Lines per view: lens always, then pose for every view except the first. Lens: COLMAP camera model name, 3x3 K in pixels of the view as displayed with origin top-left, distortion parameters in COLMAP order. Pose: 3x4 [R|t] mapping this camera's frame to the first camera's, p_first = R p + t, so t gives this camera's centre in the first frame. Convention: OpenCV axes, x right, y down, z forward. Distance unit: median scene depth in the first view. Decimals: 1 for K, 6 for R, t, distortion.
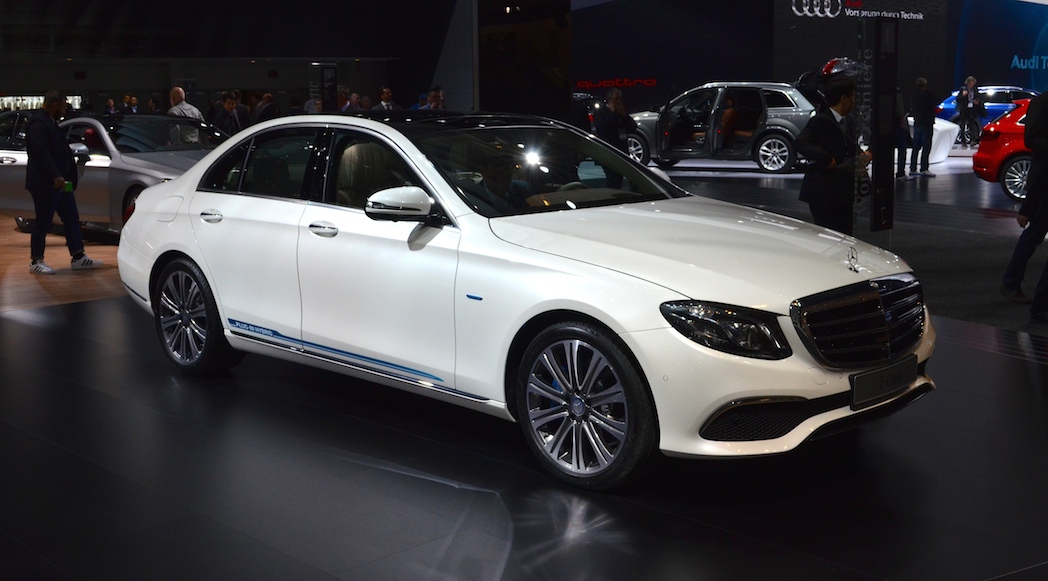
lens RADIAL K [[1216.9, 0, 546.2], [0, 1216.9, 290.0], [0, 0, 1]] dist [-0.021608, -0.011934]
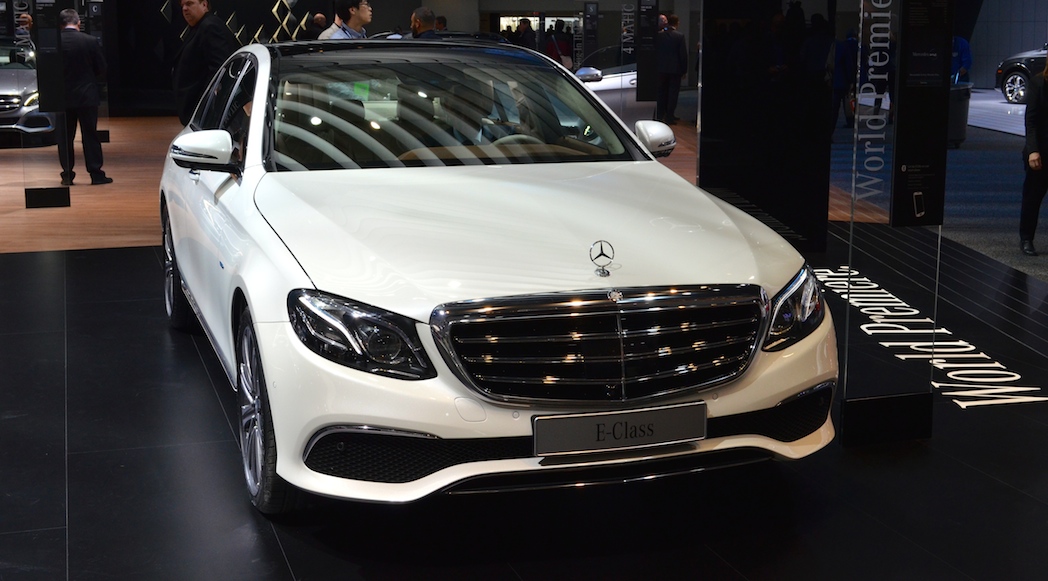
lens RADIAL K [[1469.1, 0, 524.0], [0, 1469.1, 290.5], [0, 0, 1]] dist [-0.016381, -0.015483]
pose [[0.884828, 0.093175, -0.456506, 0.593984], [-0.082457, 0.995649, 0.043393, -0.038592], [0.458563, -0.000753, 0.888661, 0.203537]]
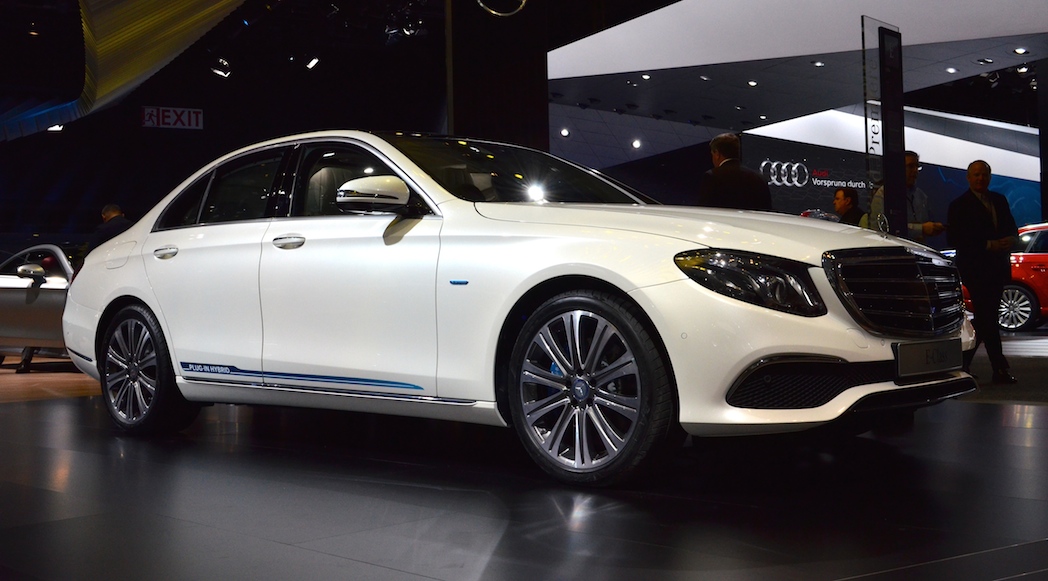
lens RADIAL K [[1216.9, 0, 546.2], [0, 1216.9, 290.0], [0, 0, 1]] dist [-0.021608, -0.011934]
pose [[0.999591, -0.012456, 0.025731, -0.018782], [0.016561, 0.985974, -0.166078, 0.161191], [-0.023301, 0.166436, 0.985777, 0.131571]]
